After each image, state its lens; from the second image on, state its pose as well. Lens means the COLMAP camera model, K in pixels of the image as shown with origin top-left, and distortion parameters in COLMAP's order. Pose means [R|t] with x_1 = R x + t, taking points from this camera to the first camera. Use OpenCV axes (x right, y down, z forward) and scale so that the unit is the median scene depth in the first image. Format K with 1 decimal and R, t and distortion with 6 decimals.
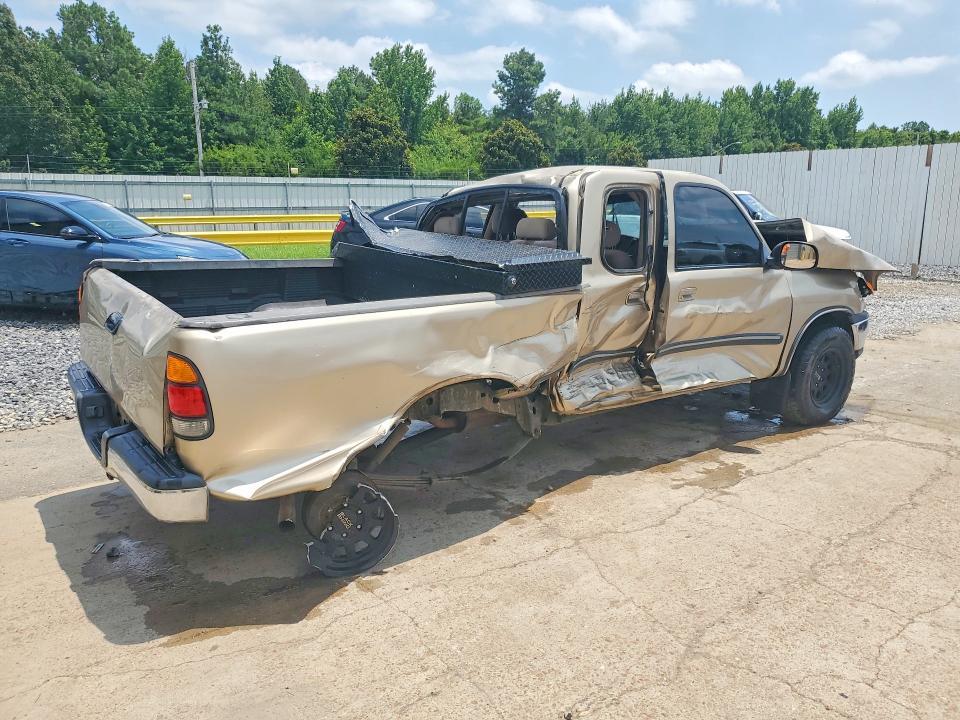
lens RADIAL K [[668.1, 0, 485.2], [0, 668.1, 360.2], [0, 0, 1]] dist [0.050989, -0.047588]
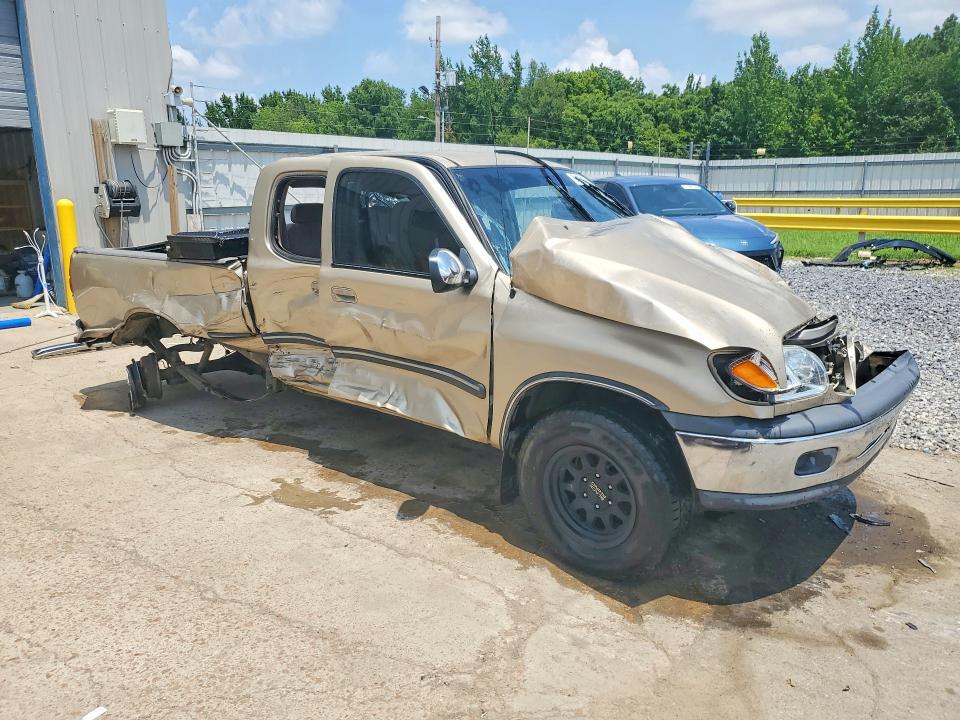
lens RADIAL K [[668.1, 0, 485.2], [0, 668.1, 360.2], [0, 0, 1]] dist [0.050989, -0.047588]
pose [[0.338557, 0.229848, -0.912441, 1.131988], [-0.207016, 0.964141, 0.166060, -0.188827], [0.917891, 0.132669, 0.374000, 0.806542]]
